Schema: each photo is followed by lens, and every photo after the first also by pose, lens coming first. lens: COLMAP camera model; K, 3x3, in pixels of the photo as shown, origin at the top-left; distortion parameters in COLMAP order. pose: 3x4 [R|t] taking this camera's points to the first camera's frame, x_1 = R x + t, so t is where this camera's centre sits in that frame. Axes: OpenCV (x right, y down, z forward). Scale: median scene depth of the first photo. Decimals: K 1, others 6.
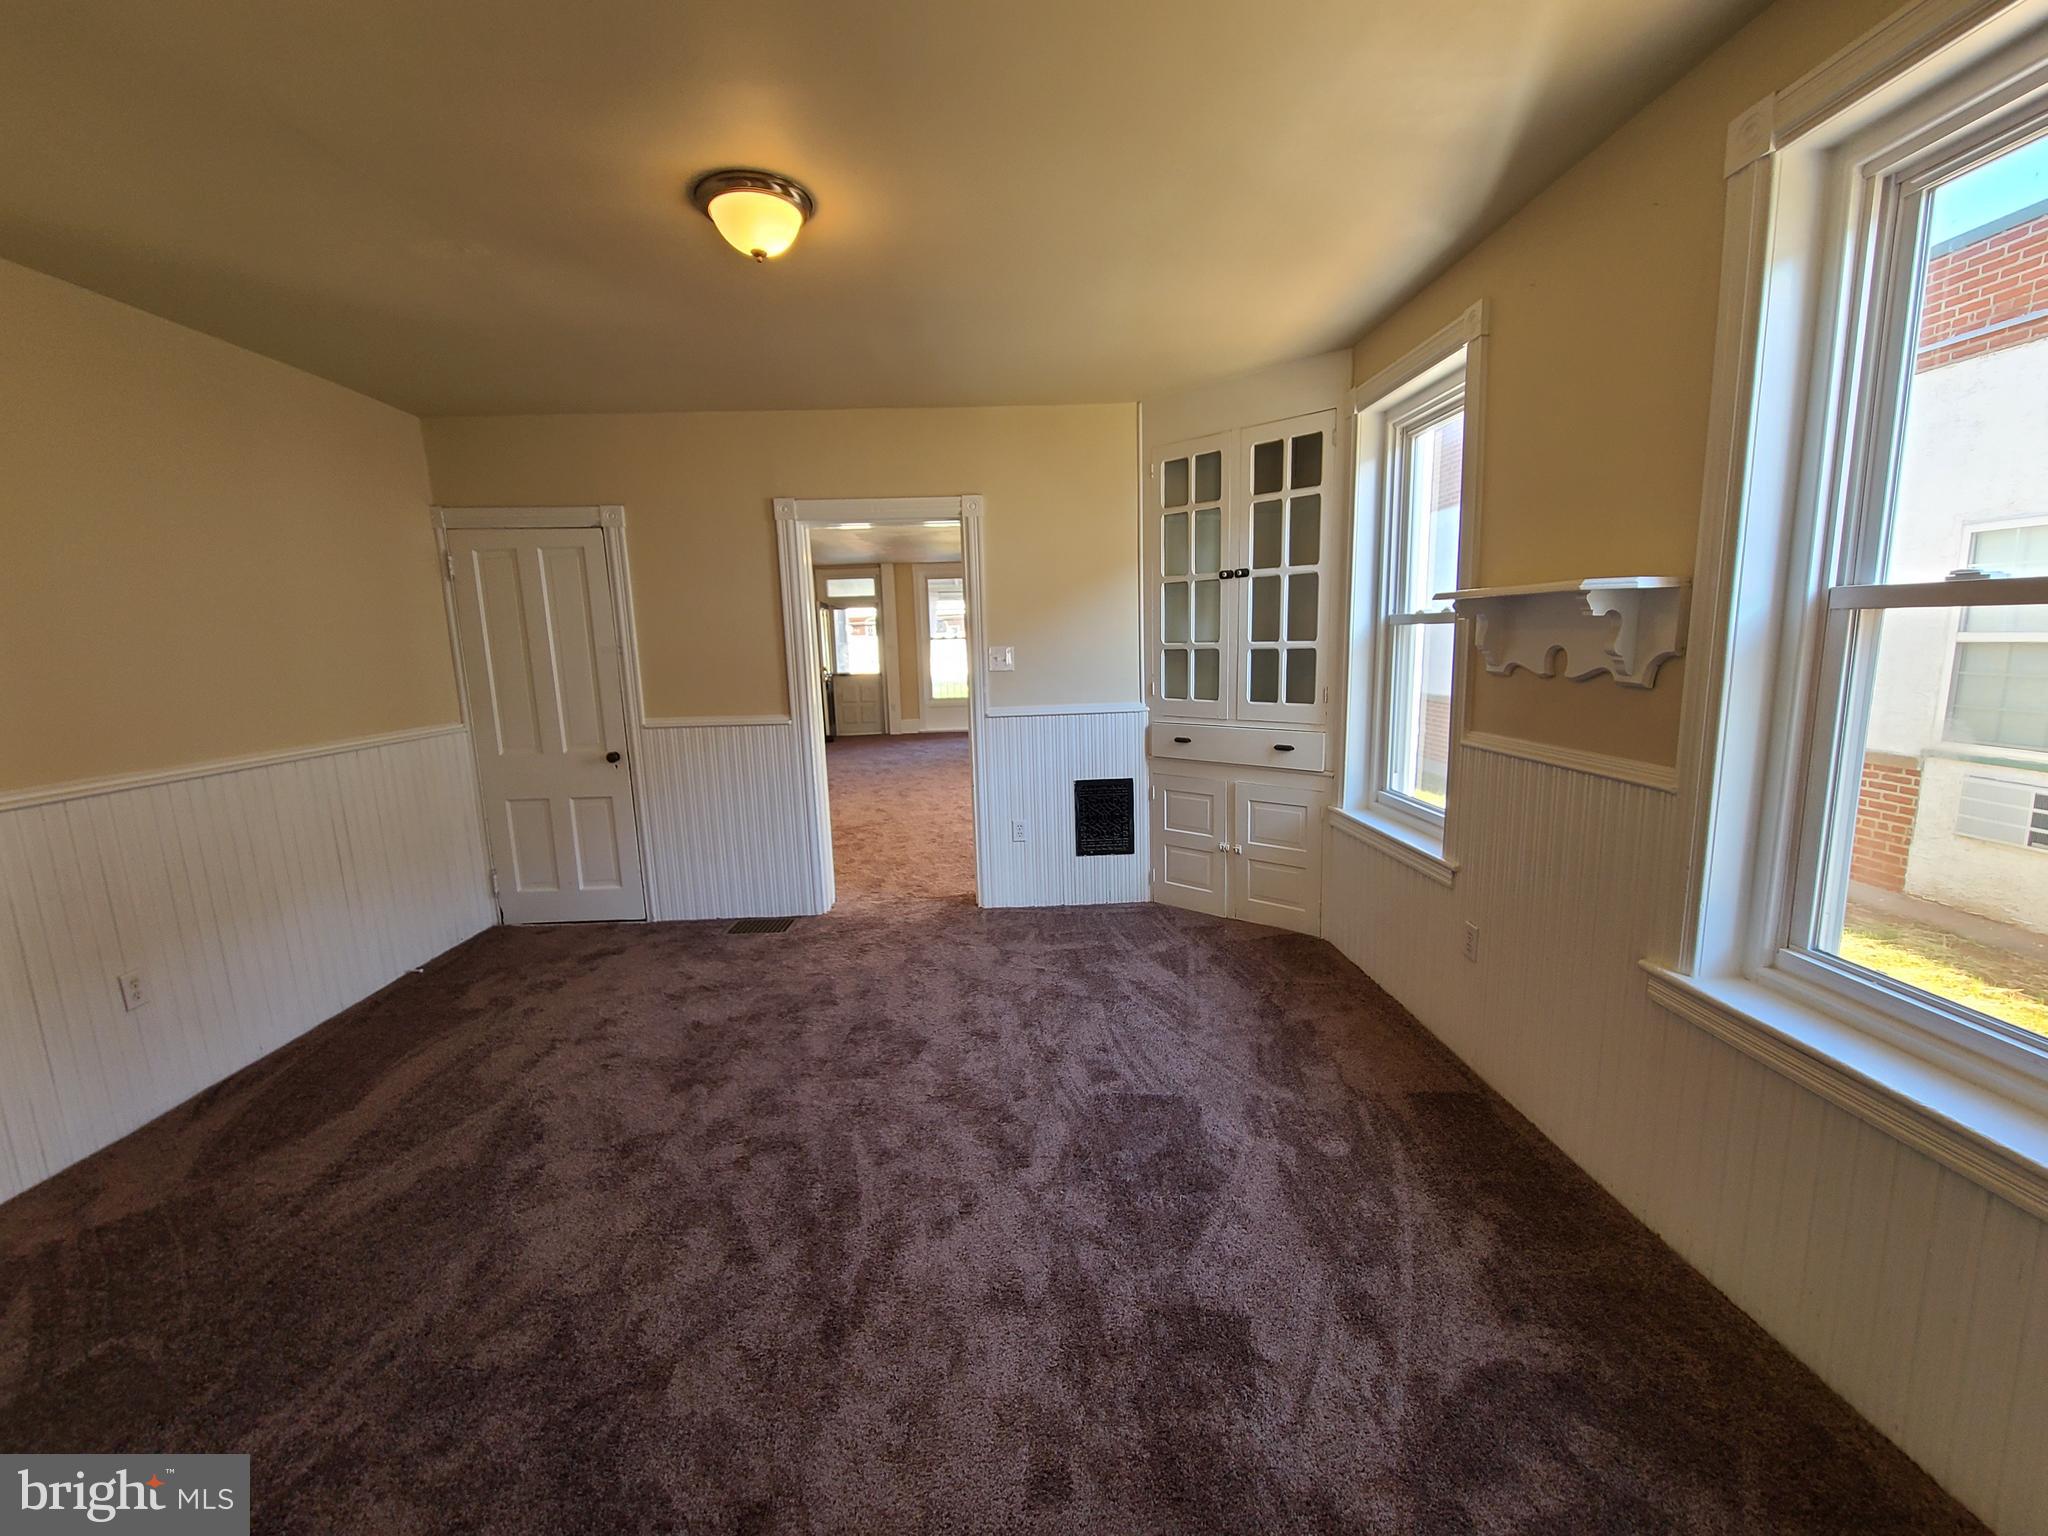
lens RADIAL K [[822.7, 0, 1026.6], [0, 822.7, 769.4], [0, 0, 1]] dist [-0.000522, -0.000053]
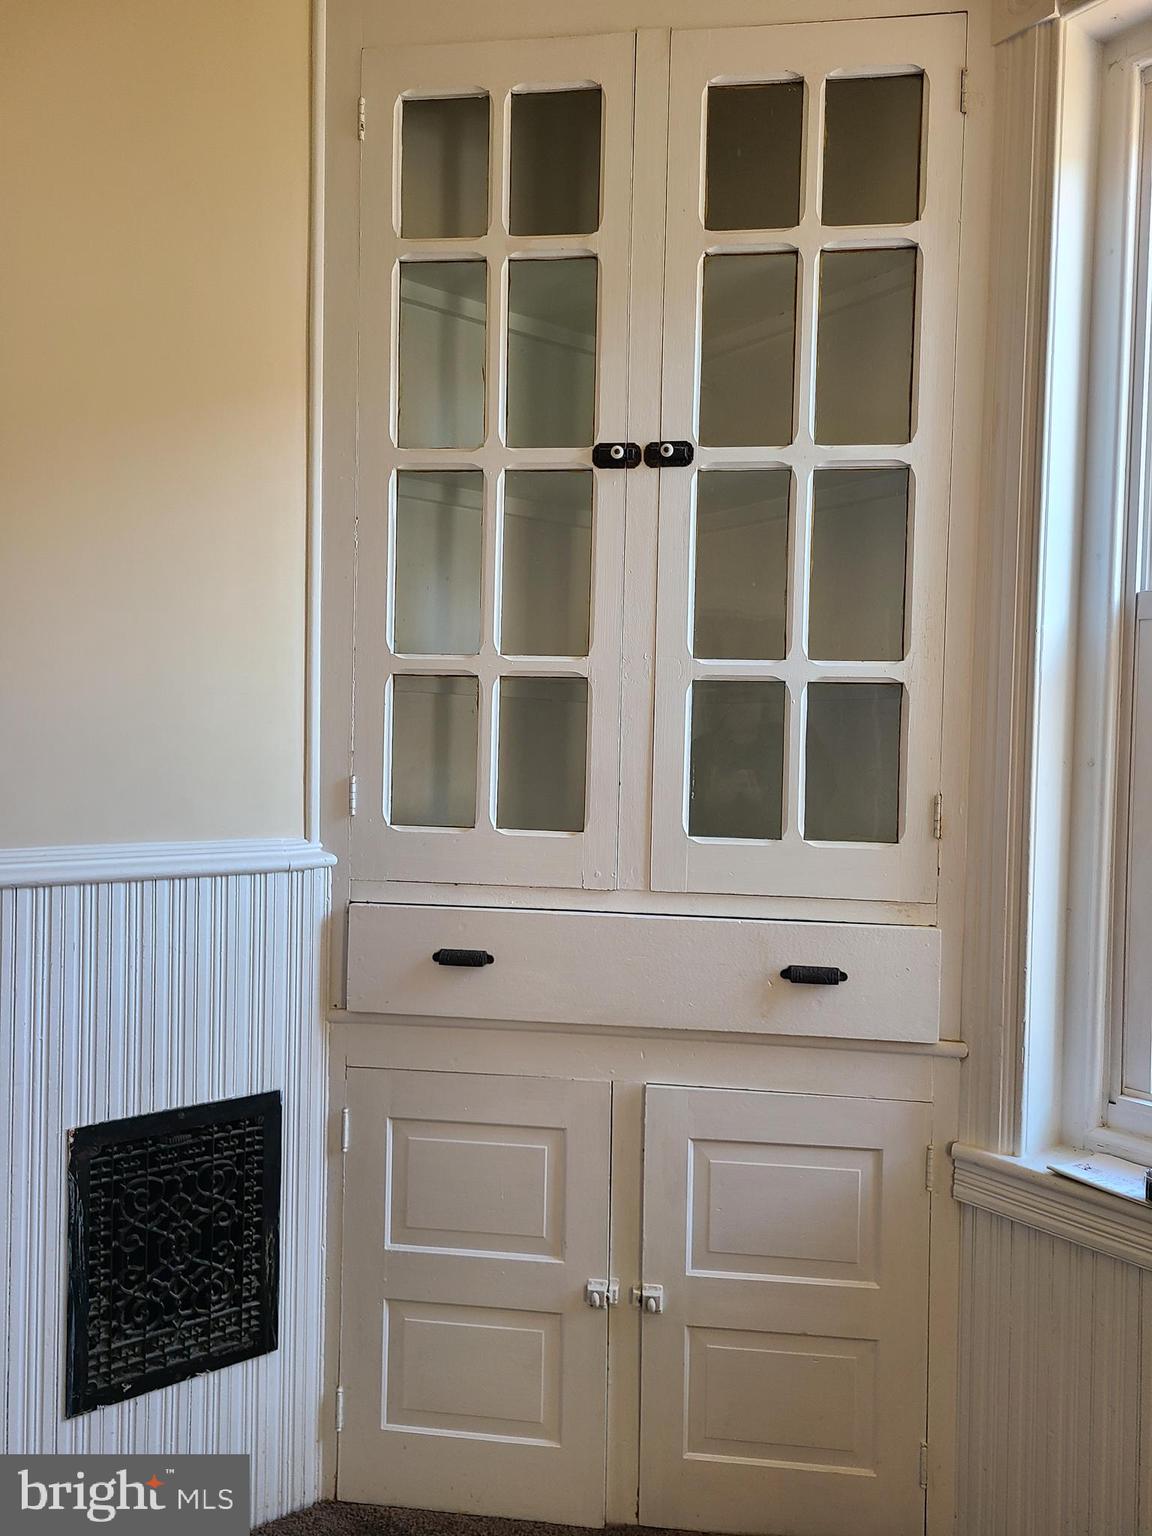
lens RADIAL K [[1176.3, 0, 578.8], [0, 1176.3, 767.9], [0, 0, 1]] dist [0.070324, -0.044376]
pose [[0.808476, 0.032146, 0.587651, -0.046756], [0.050622, 0.991008, -0.123857, -0.053089], [-0.586348, 0.129883, 0.799579, 0.645002]]
